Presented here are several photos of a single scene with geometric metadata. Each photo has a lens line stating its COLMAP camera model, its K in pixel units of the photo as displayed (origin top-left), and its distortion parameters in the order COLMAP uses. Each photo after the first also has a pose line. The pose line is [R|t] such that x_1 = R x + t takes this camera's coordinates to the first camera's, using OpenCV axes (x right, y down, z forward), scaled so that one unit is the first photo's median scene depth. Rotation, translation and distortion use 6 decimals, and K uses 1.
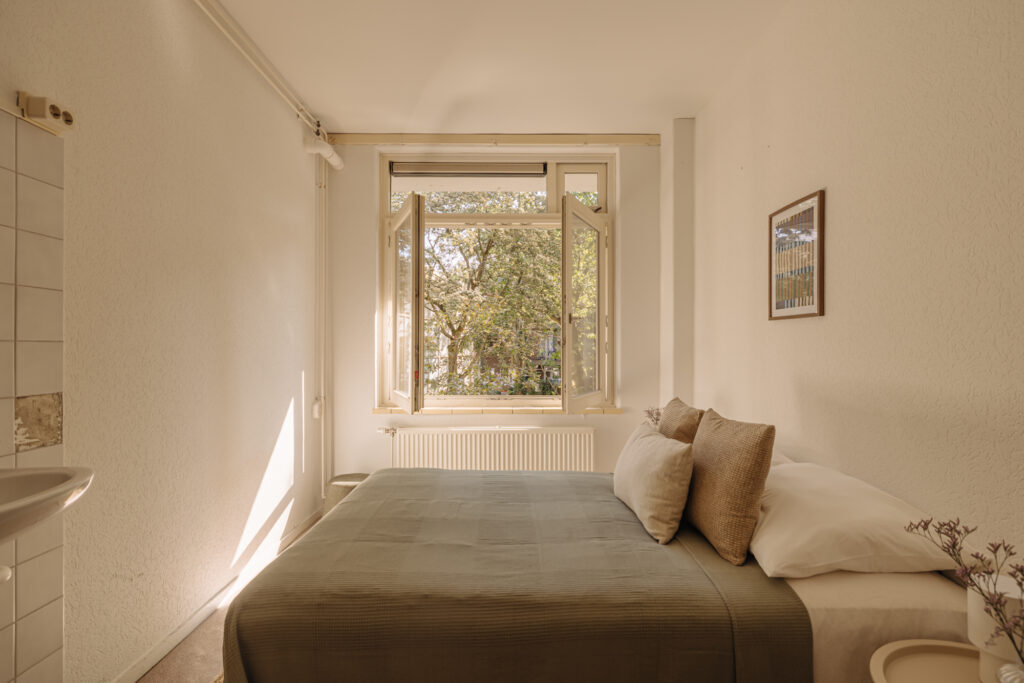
lens RADIAL K [[527.7, 0, 510.2], [0, 527.7, 347.0], [0, 0, 1]] dist [0.006870, -0.000900]
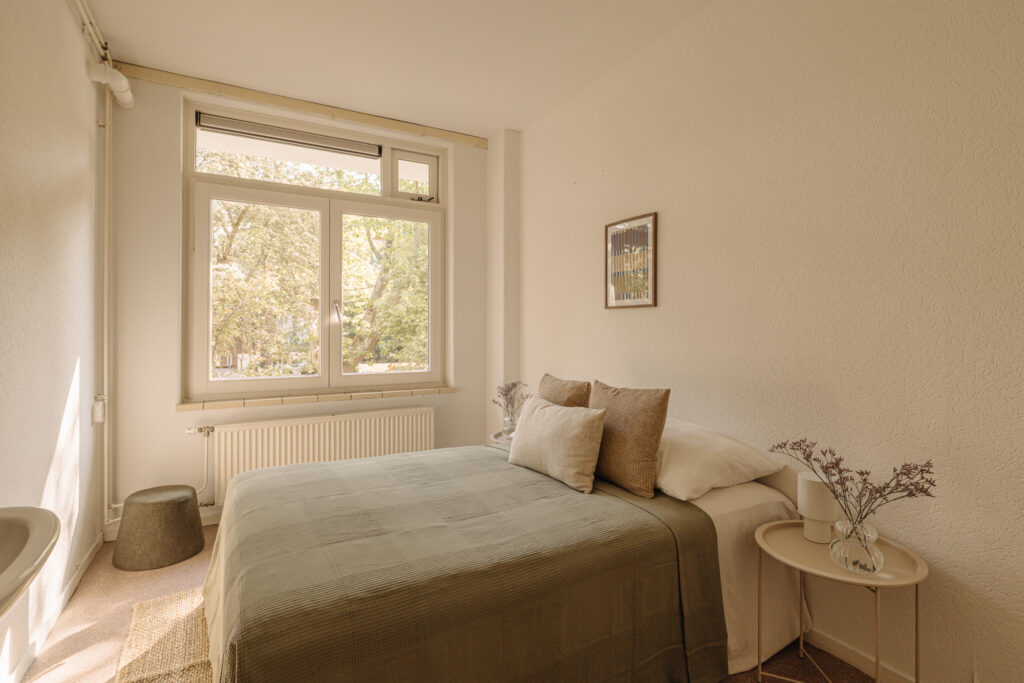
lens RADIAL K [[511.1, 0, 533.0], [0, 511.1, 325.4], [0, 0, 1]] dist [0.002033, -0.001617]
pose [[0.861816, 0.003402, 0.507210, -0.413623], [0.001071, 0.999963, -0.008527, -0.000908], [-0.507220, 0.007892, 0.861780, 0.058098]]
